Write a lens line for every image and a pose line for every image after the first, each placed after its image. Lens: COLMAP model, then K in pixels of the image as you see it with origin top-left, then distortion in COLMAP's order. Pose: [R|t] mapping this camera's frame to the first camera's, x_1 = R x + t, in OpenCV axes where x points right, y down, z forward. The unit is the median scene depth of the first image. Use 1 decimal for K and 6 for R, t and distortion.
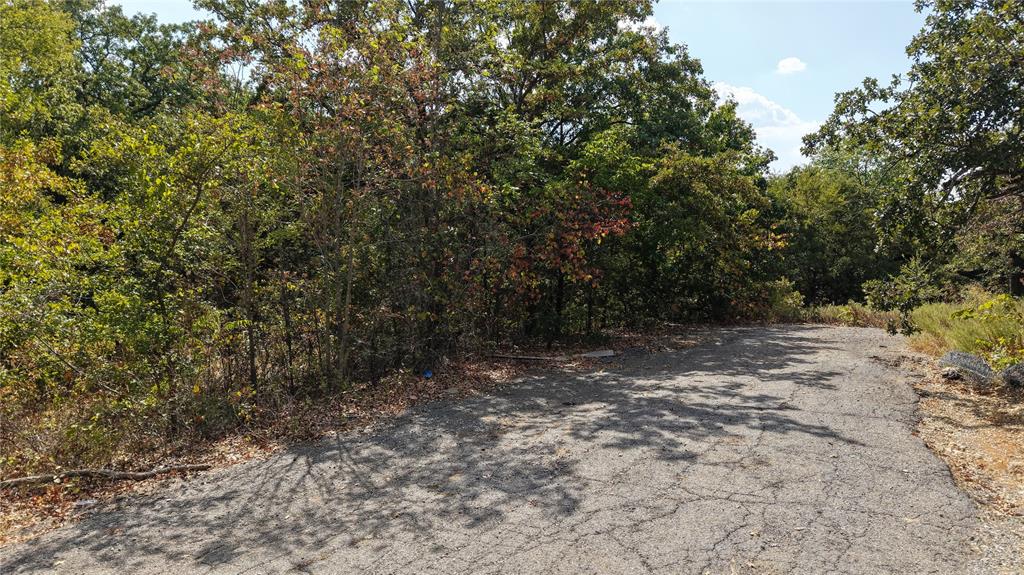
lens RADIAL K [[686.3, 0, 512.0], [0, 686.3, 287.5], [0, 0, 1]] dist [0.028878, -0.028173]
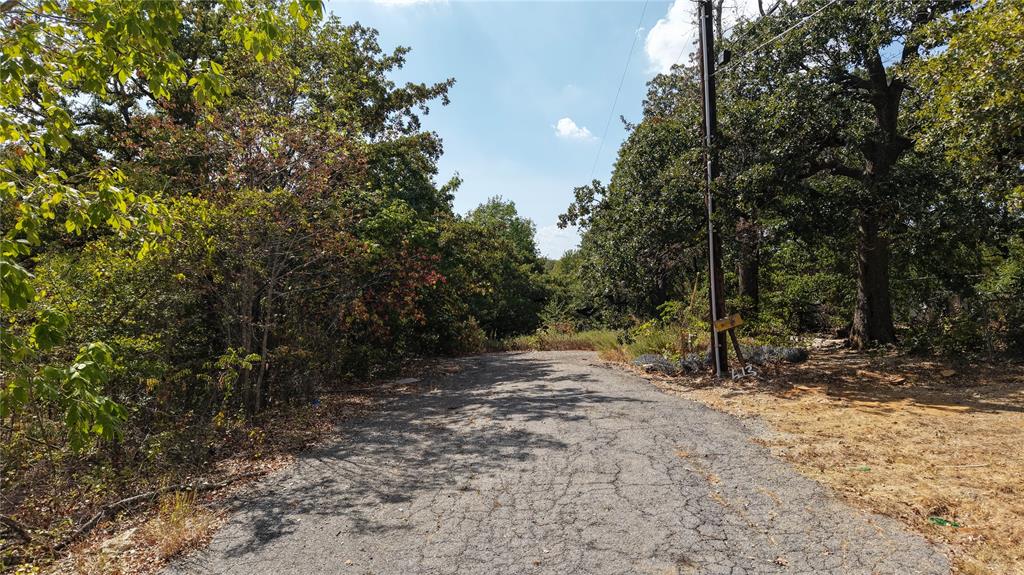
lens RADIAL K [[686.3, 0, 512.0], [0, 686.3, 287.5], [0, 0, 1]] dist [0.028878, -0.028173]
pose [[0.852603, -0.014087, 0.522369, -0.423292], [0.052117, 0.996945, -0.058180, 0.015374], [-0.519954, 0.076829, 0.850732, -0.180224]]
